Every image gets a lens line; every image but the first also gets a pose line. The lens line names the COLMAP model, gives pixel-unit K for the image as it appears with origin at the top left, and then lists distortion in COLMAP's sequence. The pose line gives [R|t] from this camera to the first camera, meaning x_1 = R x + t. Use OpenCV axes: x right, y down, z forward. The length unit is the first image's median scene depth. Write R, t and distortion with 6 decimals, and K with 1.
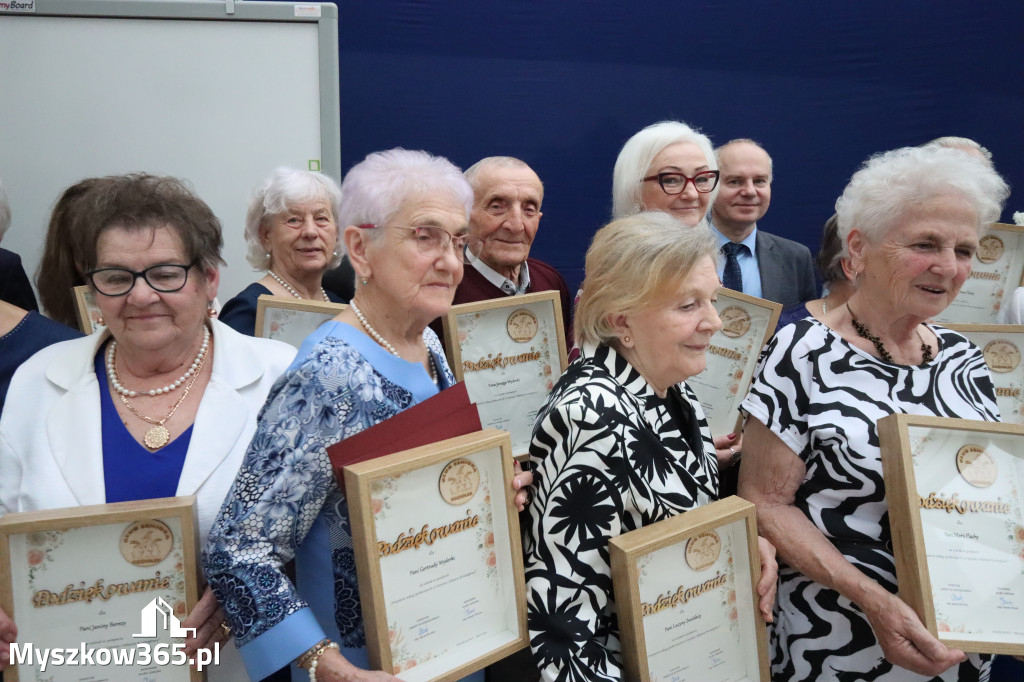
lens RADIAL K [[706.0, 0, 509.1], [0, 706.0, 327.0], [0, 0, 1]] dist [0.014272, 0.004710]
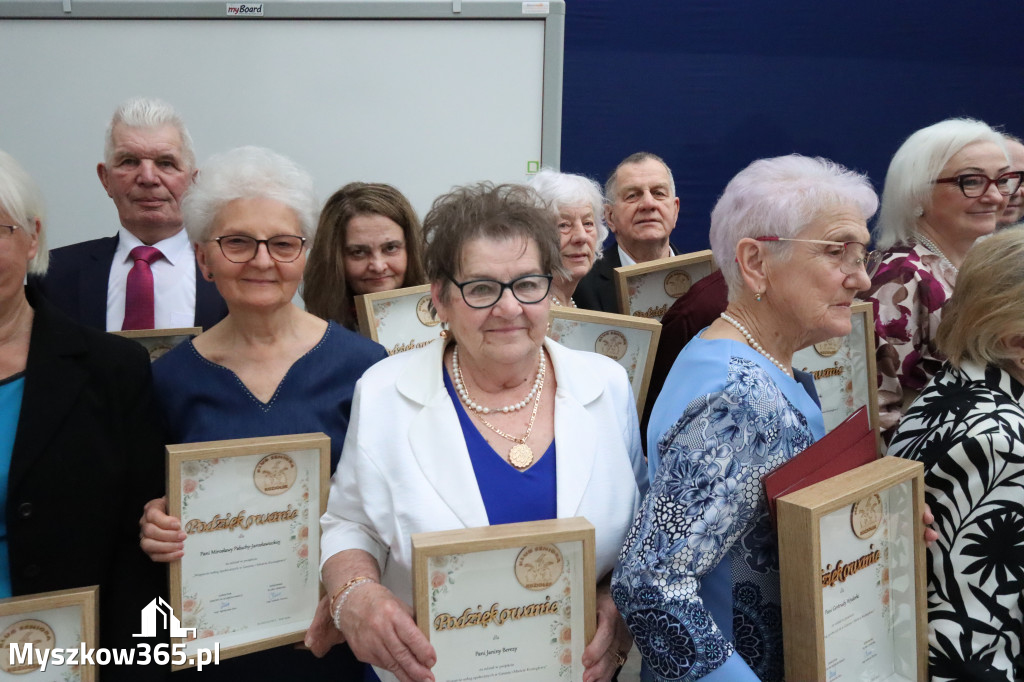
lens RADIAL K [[706.0, 0, 521.4], [0, 706.0, 329.8], [0, 0, 1]] dist [0.014272, 0.004710]
pose [[0.998353, 0.010119, -0.056463, -0.469929], [-0.009452, 0.999883, 0.012066, -0.030142], [0.056579, -0.011513, 0.998332, 0.047600]]
